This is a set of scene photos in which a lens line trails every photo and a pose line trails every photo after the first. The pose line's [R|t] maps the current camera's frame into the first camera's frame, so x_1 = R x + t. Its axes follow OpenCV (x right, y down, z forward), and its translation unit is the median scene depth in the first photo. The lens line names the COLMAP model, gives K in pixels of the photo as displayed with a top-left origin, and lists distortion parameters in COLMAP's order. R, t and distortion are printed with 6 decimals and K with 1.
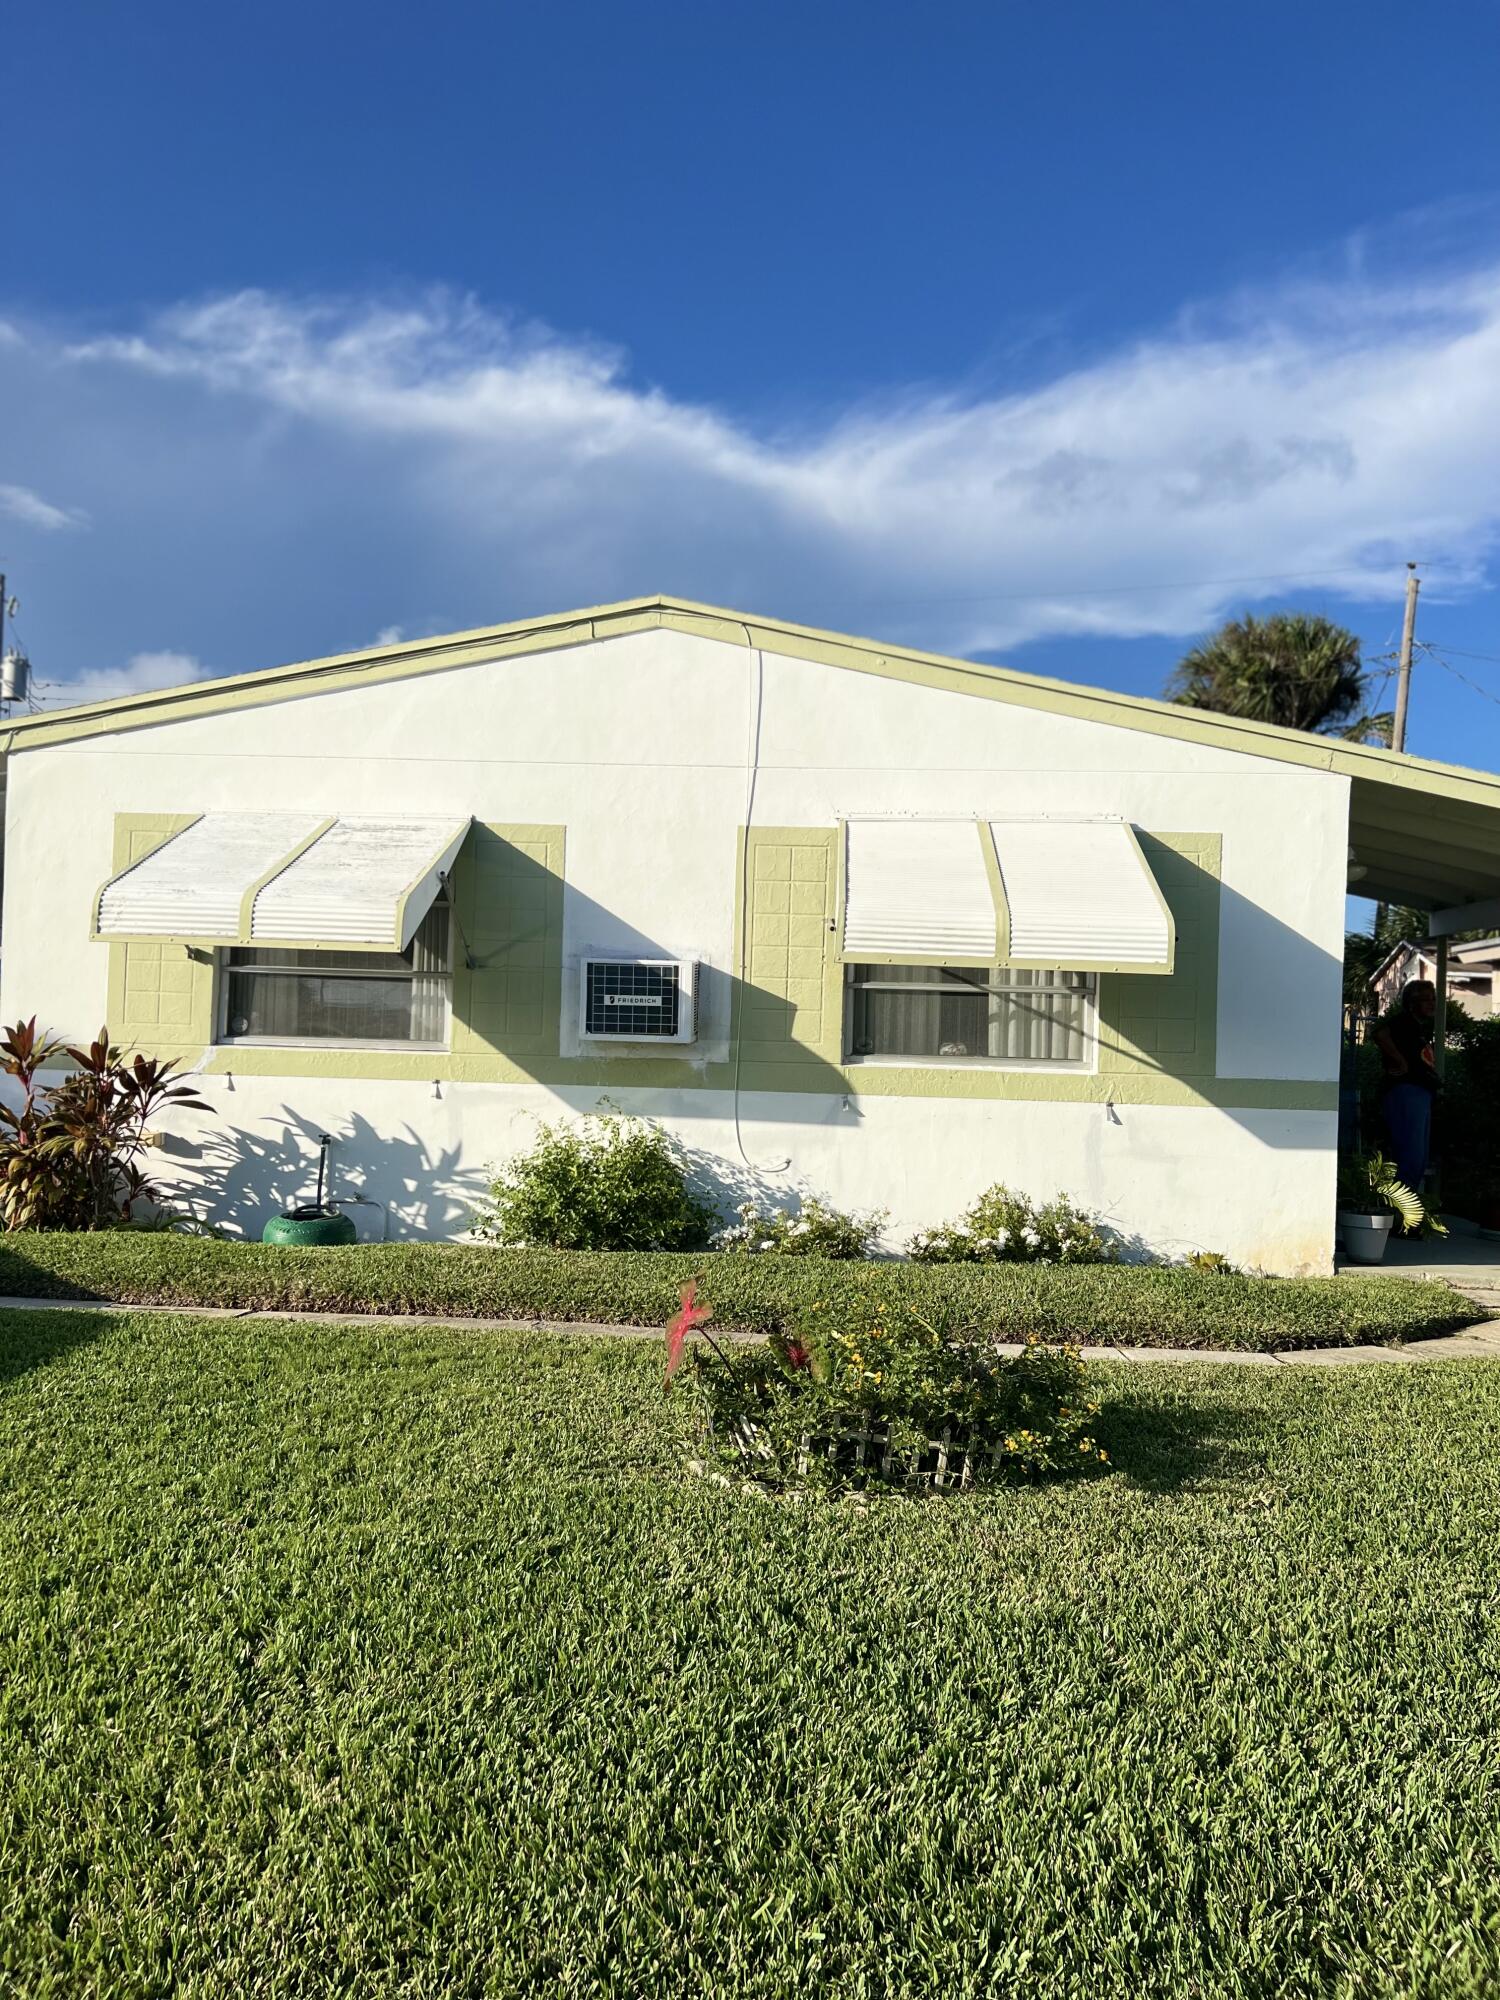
lens RADIAL K [[1511.4, 0, 745.0], [0, 1511.4, 1000.7], [0, 0, 1]] dist [0.015513, -0.011371]
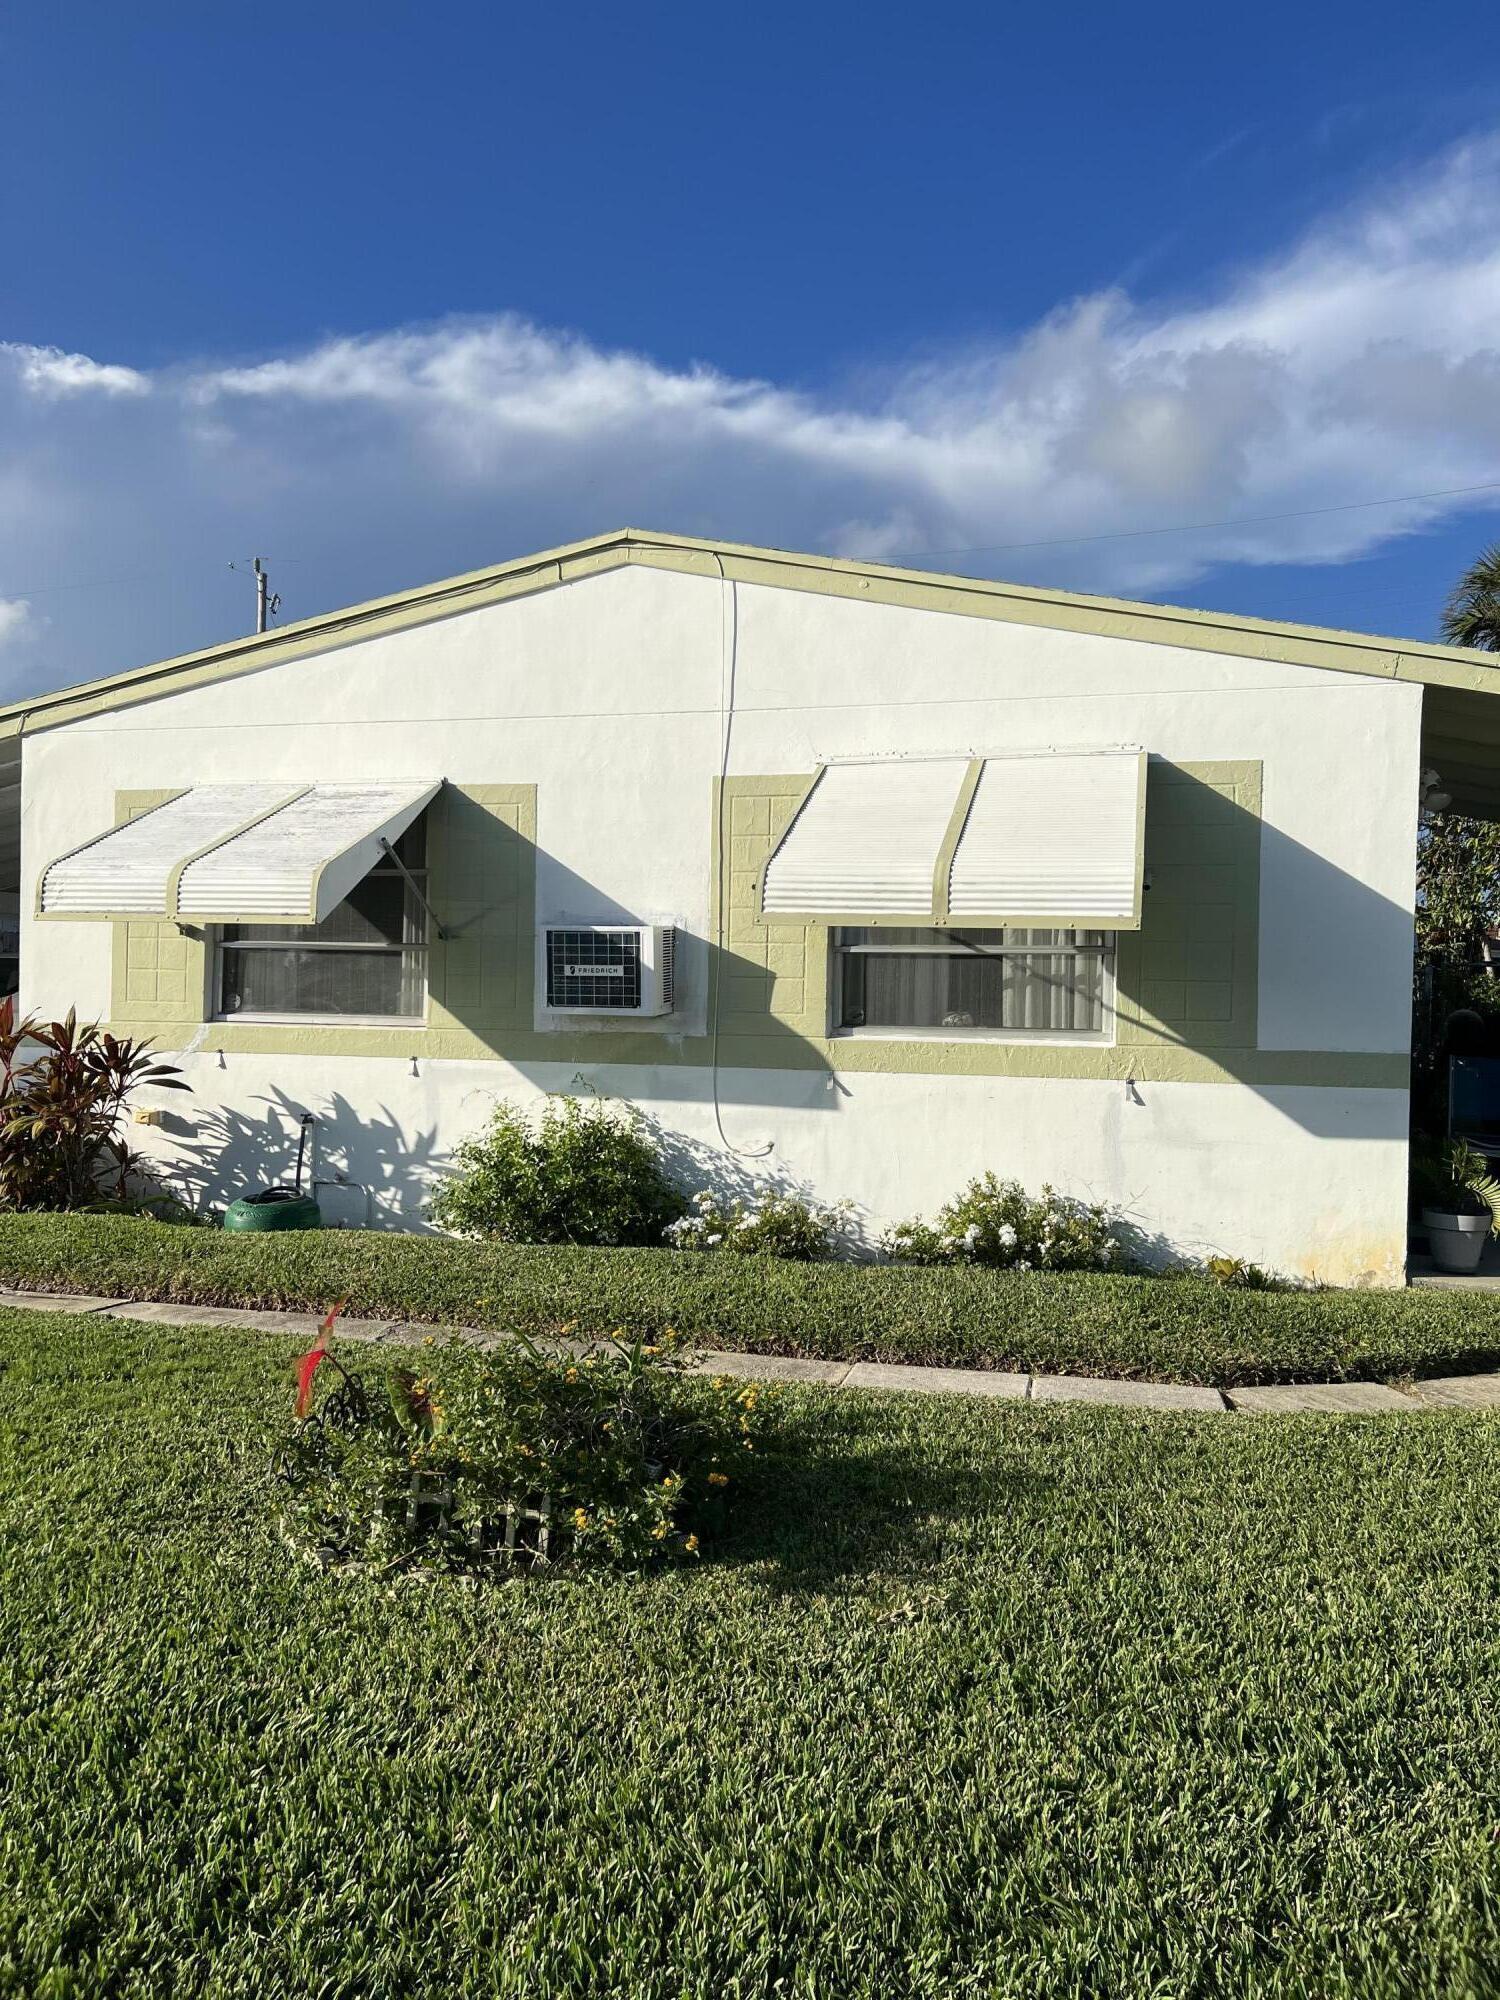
lens RADIAL K [[1511.4, 0, 754.3], [0, 1511.4, 994.1], [0, 0, 1]] dist [0.015513, -0.011371]
pose [[0.979035, -0.013692, -0.203229, 0.208021], [0.017462, 0.999707, 0.016769, 0.000329], [0.202940, -0.019966, 0.978988, 0.115090]]
